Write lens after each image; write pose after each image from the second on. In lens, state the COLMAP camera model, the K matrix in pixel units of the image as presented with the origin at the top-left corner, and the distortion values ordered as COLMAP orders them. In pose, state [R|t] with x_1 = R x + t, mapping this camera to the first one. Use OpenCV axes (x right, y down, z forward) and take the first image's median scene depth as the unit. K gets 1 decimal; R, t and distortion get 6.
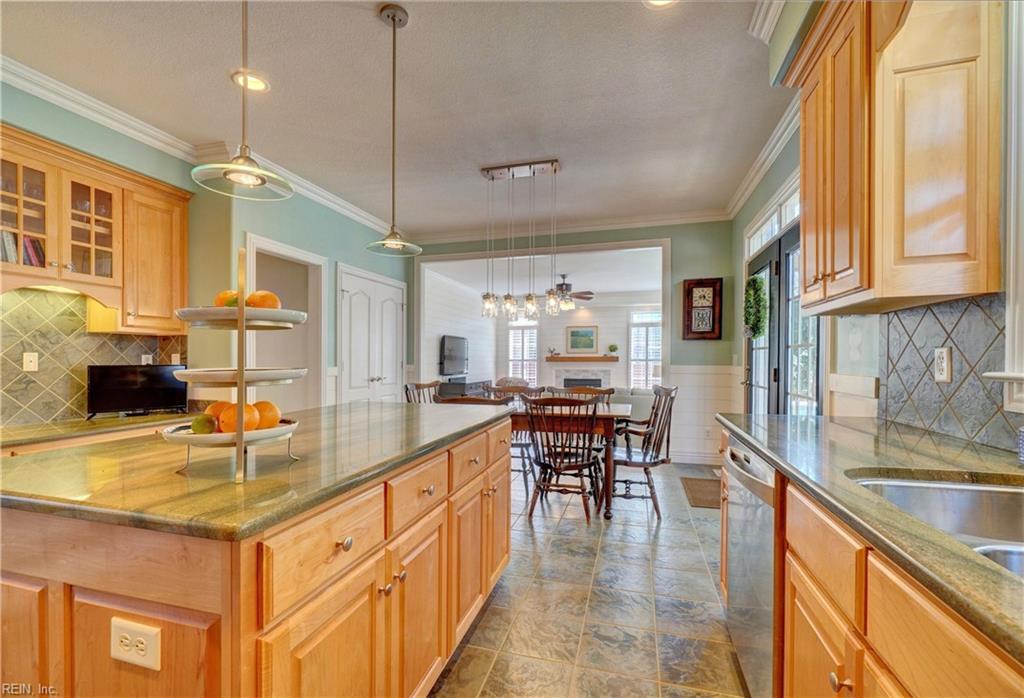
lens RADIAL K [[448.3, 0, 512.2], [0, 448.3, 356.0], [0, 0, 1]] dist [0.000522, 0.000025]
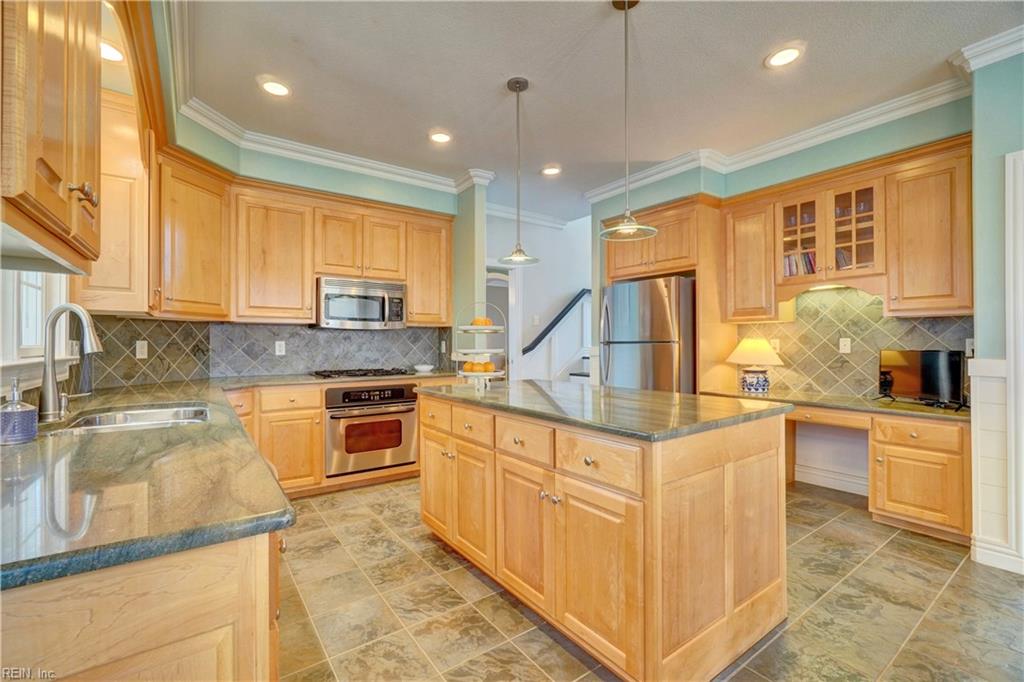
lens RADIAL K [[438.0, 0, 515.1], [0, 438.0, 341.5], [0, 0, 1]] dist [-0.001156, 0.000065]
pose [[-0.617906, -0.001080, -0.786251, 0.455977], [0.007107, 0.999951, -0.006959, 0.003468], [0.786220, -0.009888, -0.617868, 1.016005]]
